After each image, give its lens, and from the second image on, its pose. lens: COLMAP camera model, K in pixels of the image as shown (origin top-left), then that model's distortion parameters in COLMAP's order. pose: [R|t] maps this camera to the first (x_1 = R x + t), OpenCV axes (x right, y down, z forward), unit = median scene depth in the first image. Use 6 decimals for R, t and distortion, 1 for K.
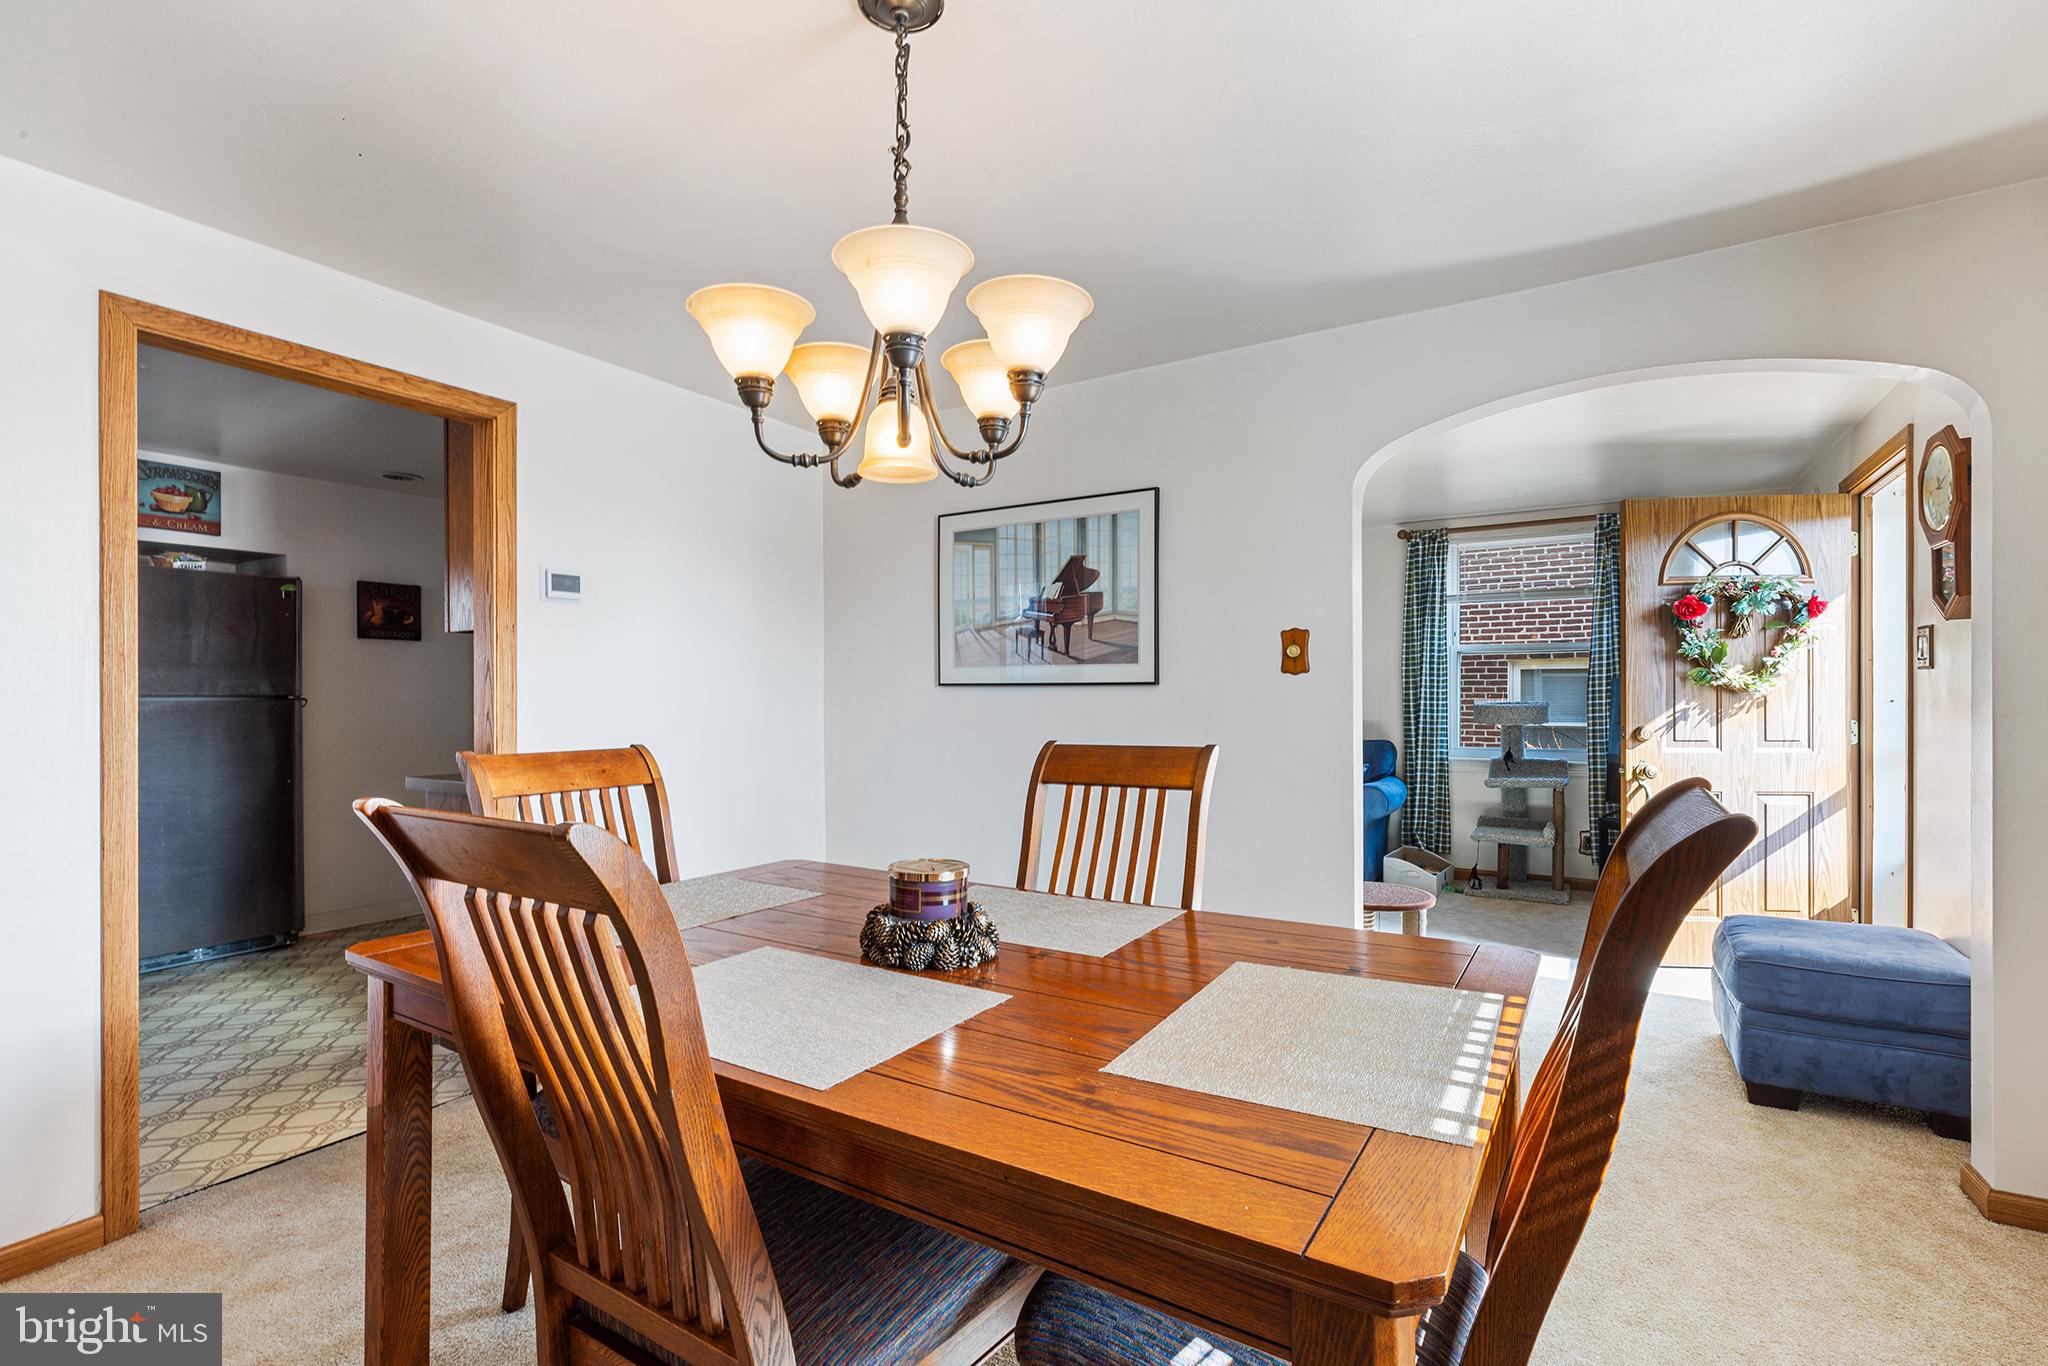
lens RADIAL K [[941.4, 0, 1018.0], [0, 941.4, 693.3], [0, 0, 1]] dist [0.001176, 0.000257]
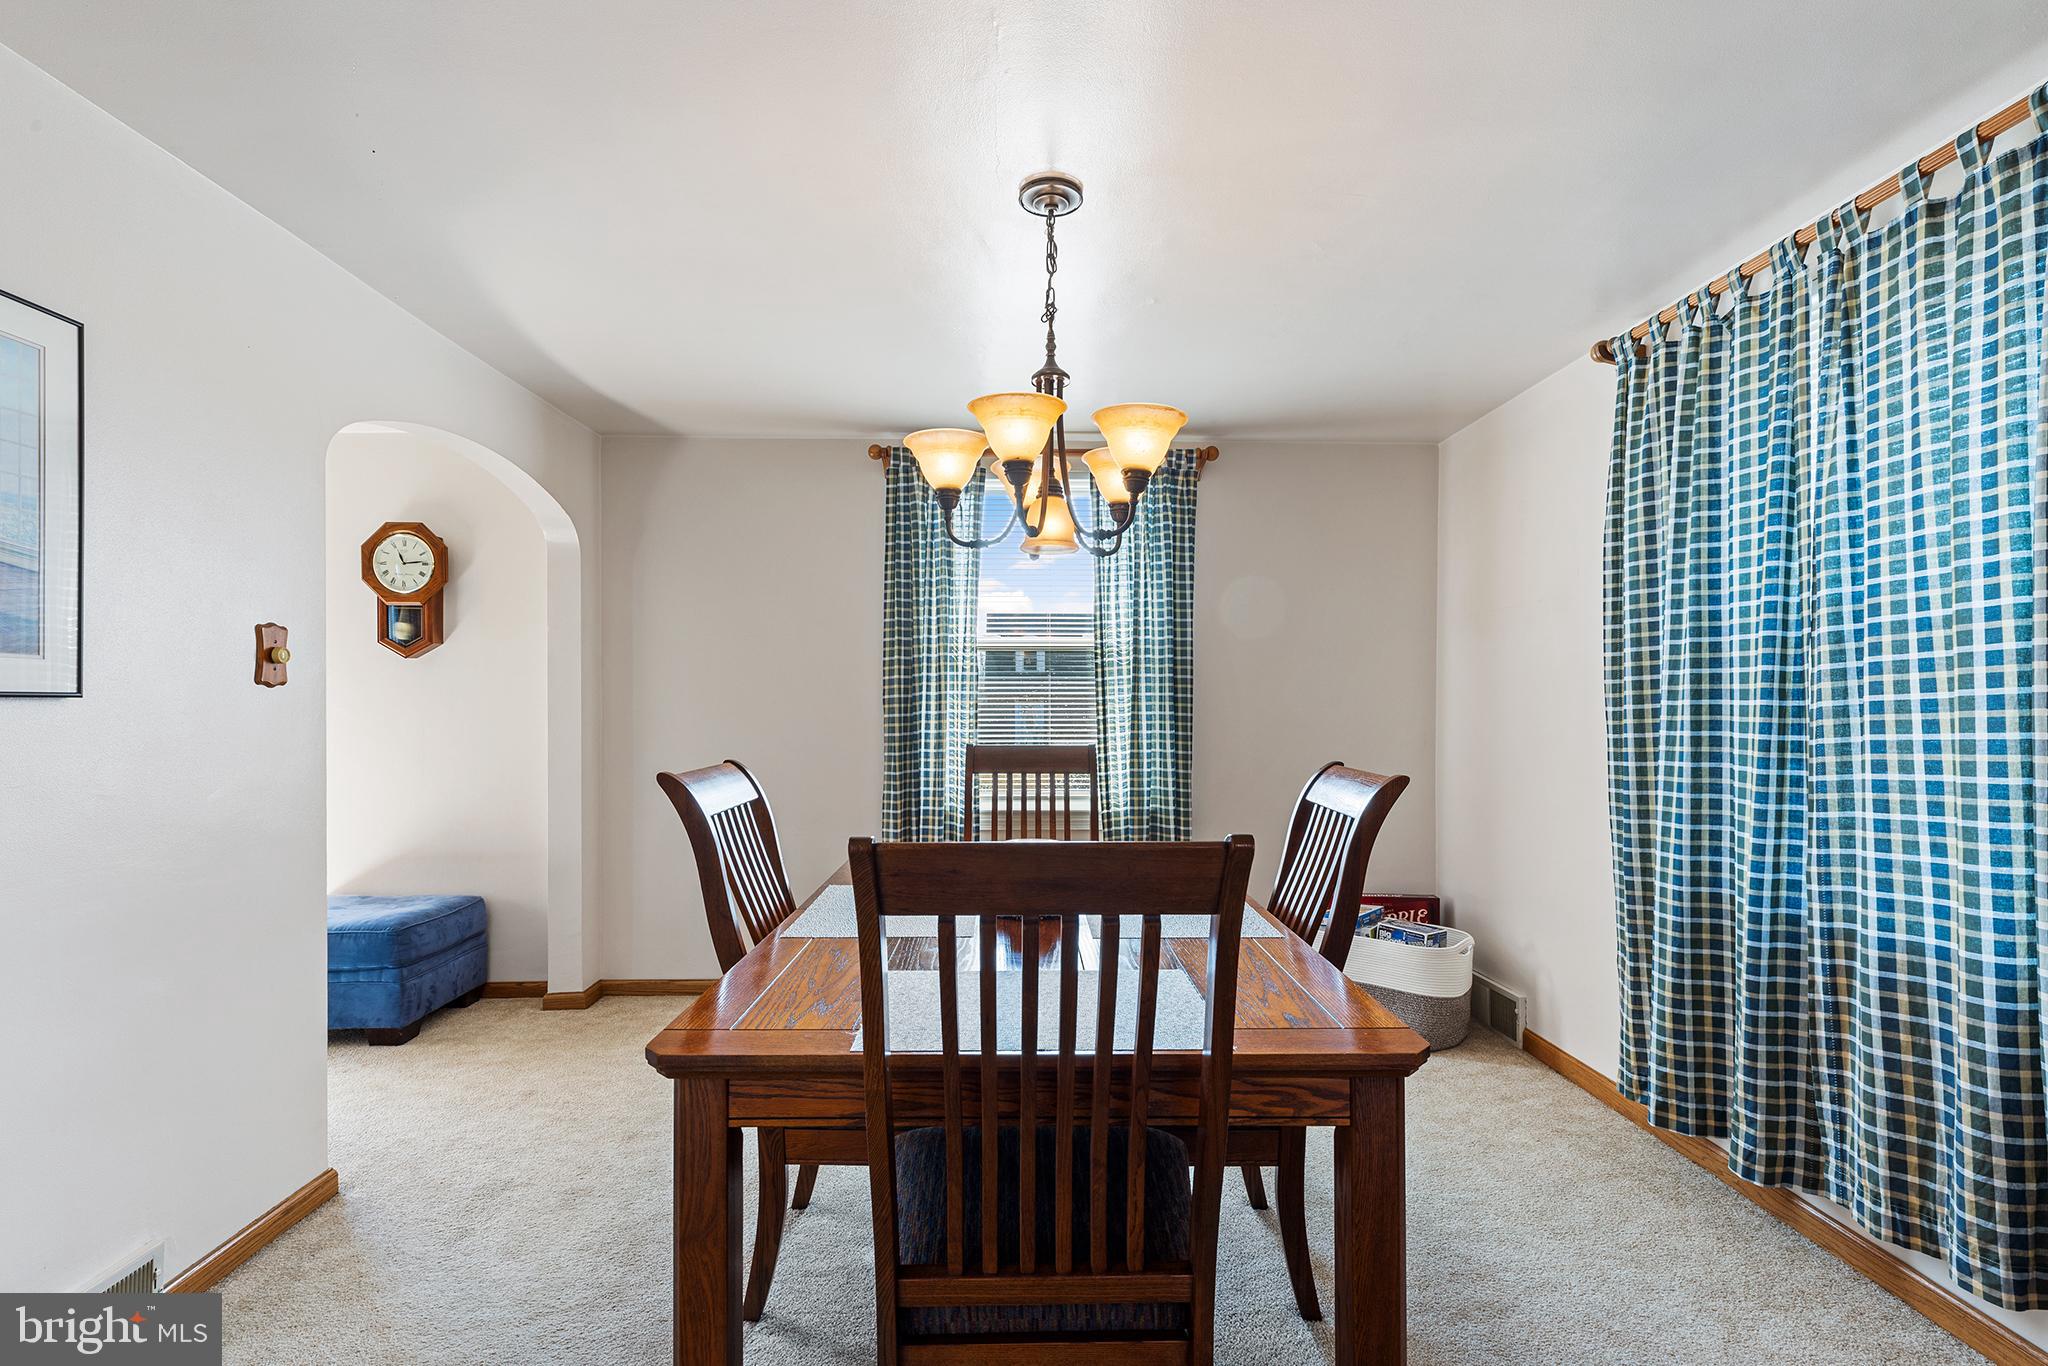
lens RADIAL K [[941.4, 0, 1018.0], [0, 941.4, 693.3], [0, 0, 1]] dist [0.001176, 0.000257]
pose [[-0.540925, 0.014143, 0.840952, -0.713866], [0.002034, 0.999878, -0.015508, -0.002948], [-0.841068, -0.006678, -0.540888, 1.015914]]
